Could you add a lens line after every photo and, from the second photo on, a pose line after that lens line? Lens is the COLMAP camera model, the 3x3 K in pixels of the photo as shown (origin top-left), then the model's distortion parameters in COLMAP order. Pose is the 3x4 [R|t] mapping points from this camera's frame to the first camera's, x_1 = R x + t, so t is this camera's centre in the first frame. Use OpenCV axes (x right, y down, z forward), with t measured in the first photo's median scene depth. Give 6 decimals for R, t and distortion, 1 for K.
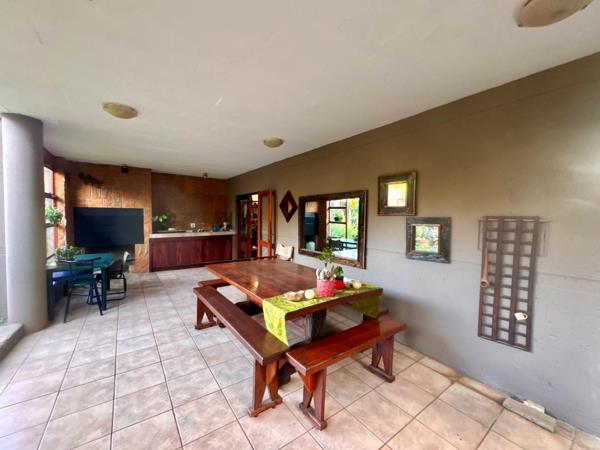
lens RADIAL K [[239.9, 0, 300.0], [0, 239.9, 225.0], [0, 0, 1]] dist [-0.000017, 0.000028]
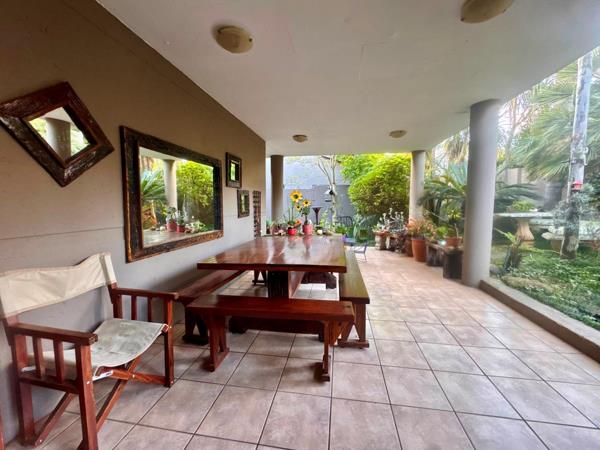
lens RADIAL K [[239.9, 0, 300.0], [0, 239.9, 225.0], [0, 0, 1]] dist [-0.000017, 0.000028]
pose [[-0.696171, -0.070828, 0.714373, -0.907212], [0.019278, 0.992917, 0.117232, 0.018349], [-0.717617, 0.095385, -0.689875, 1.865588]]
